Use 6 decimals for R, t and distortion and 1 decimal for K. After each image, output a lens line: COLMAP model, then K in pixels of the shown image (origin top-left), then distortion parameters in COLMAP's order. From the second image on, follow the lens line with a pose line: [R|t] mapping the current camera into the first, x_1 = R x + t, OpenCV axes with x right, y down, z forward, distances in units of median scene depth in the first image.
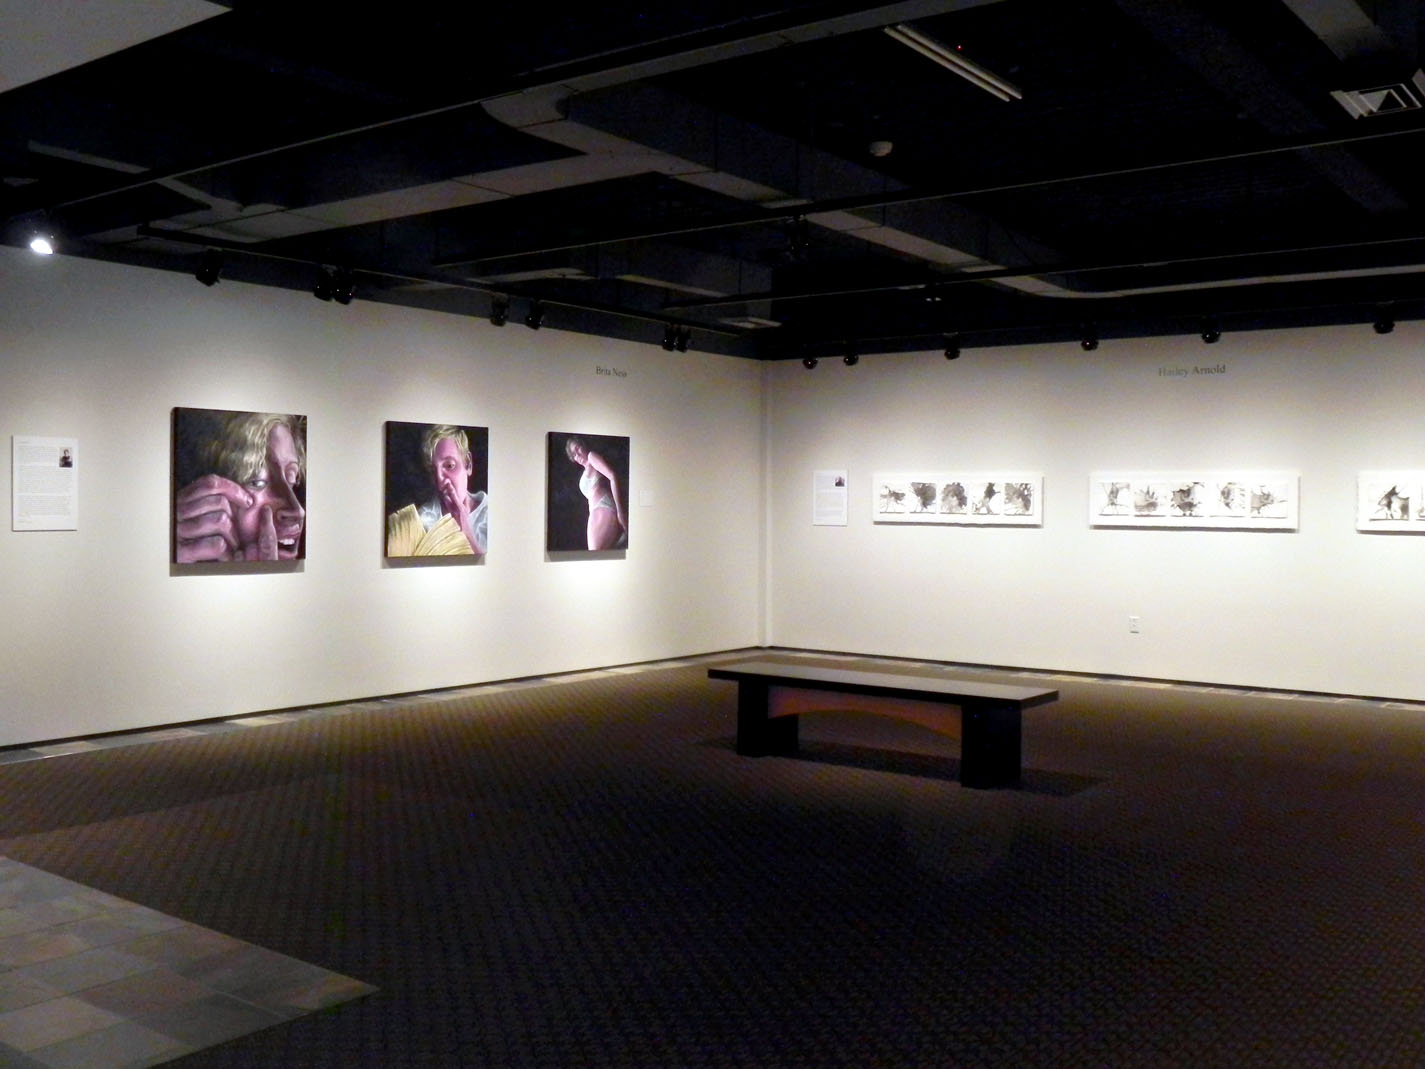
lens RADIAL K [[1392.0, 0, 719.3], [0, 1392.0, 529.0], [0, 0, 1]] dist [-0.021786, 0.000000]
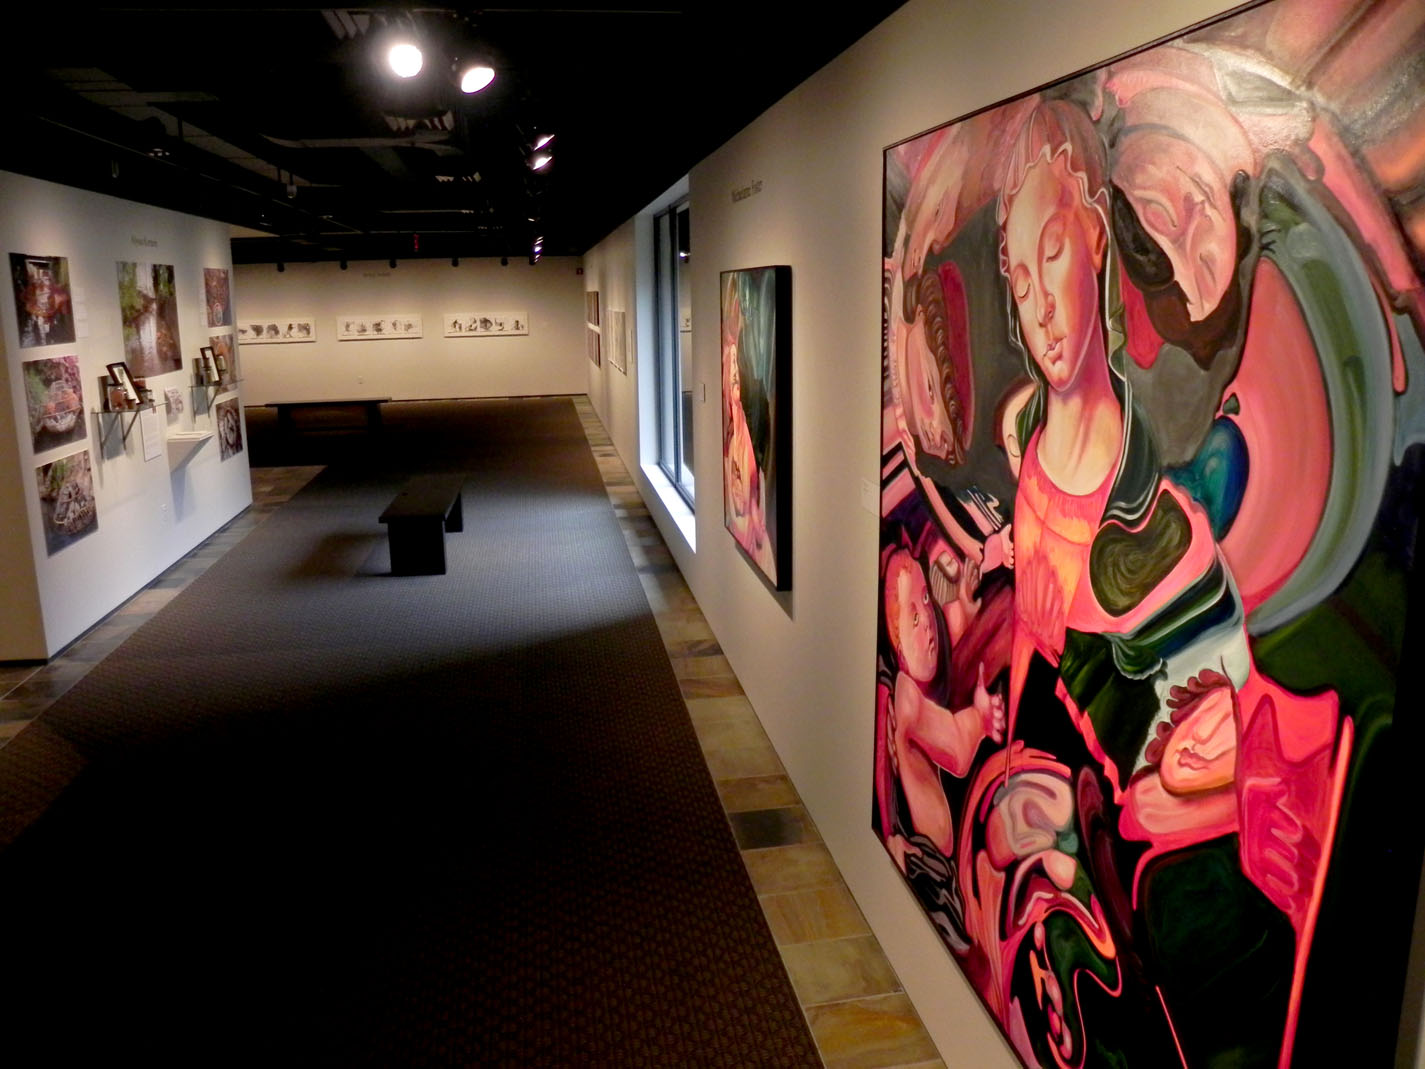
lens RADIAL K [[1126.3, 0, 706.7], [0, 1126.3, 534.2], [0, 0, 1]] dist [-0.117764, 0.057562]
pose [[0.705157, -0.172495, 0.687749, -0.710572], [0.036894, 0.977569, 0.207357, -0.052561], [-0.708090, -0.120846, 0.695704, -0.880683]]
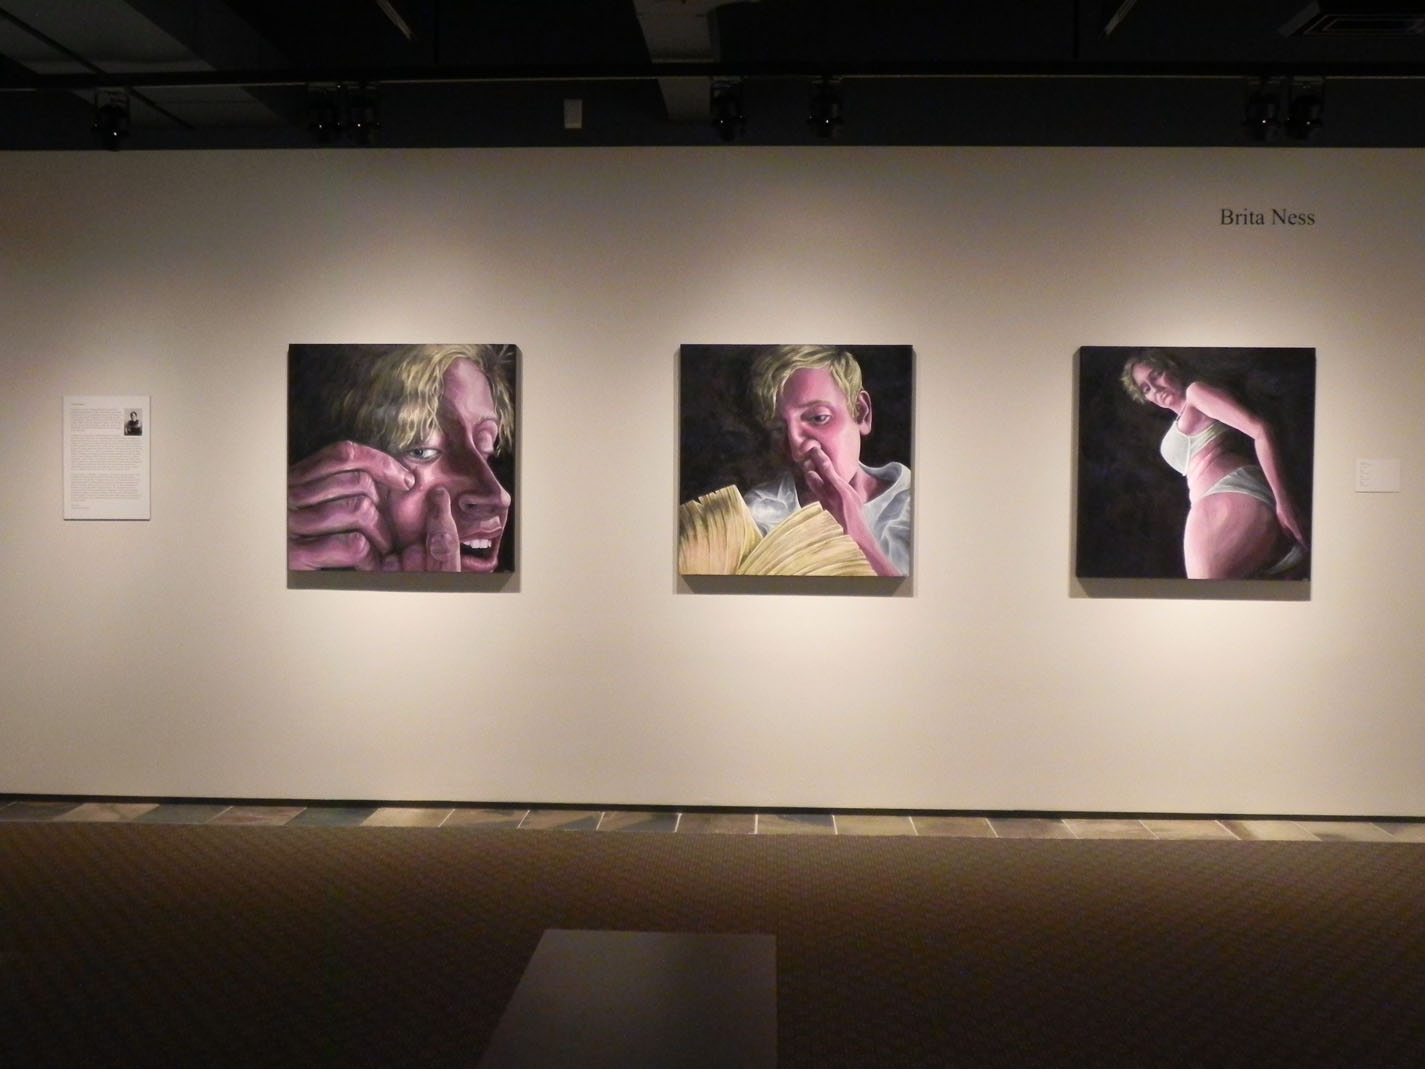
lens RADIAL K [[1392.0, 0, 723.6], [0, 1392.0, 597.7], [0, 0, 1]] dist [-0.021786, 0.000000]
pose [[0.564053, 0.017106, -0.825561, 0.241715], [-0.019467, 0.999783, 0.007415, 0.023150], [0.825509, 0.011889, 0.564264, 0.626389]]
